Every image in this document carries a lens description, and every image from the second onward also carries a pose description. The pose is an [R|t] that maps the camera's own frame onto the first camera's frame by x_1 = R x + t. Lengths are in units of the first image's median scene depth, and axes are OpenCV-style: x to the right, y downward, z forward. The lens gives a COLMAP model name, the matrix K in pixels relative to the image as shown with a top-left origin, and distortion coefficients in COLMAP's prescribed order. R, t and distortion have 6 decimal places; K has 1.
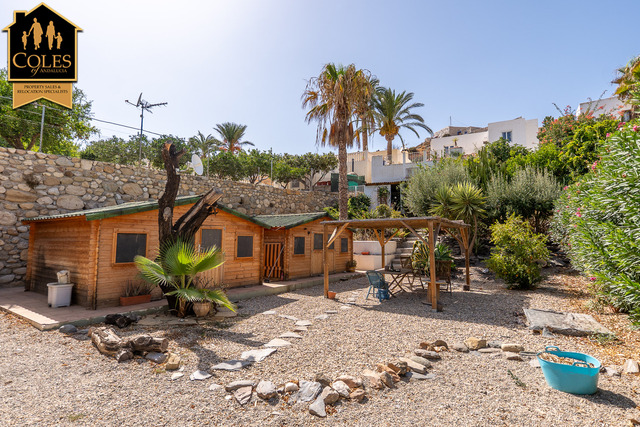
lens RADIAL K [[345.8, 0, 320.2], [0, 345.8, 211.4], [0, 0, 1]] dist [-0.003896, -0.000617]
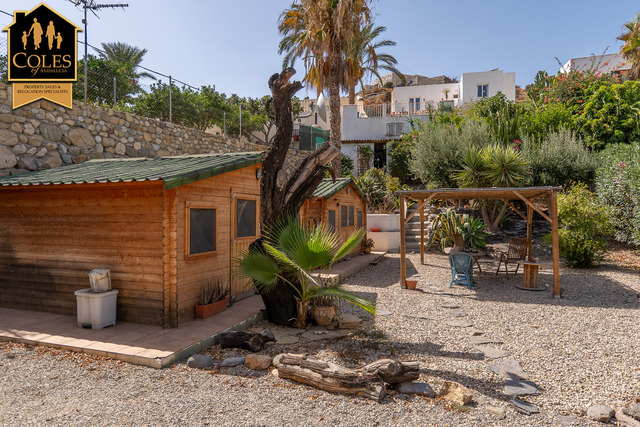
lens RADIAL K [[438.2, 0, 320.2], [0, 438.2, 214.1], [0, 0, 1]] dist [-0.001305, 0.000026]
pose [[0.963716, -0.007975, 0.266811, -0.319050], [-0.015841, 0.996083, 0.086991, -0.001161], [-0.266460, -0.088061, 0.959815, 0.083896]]
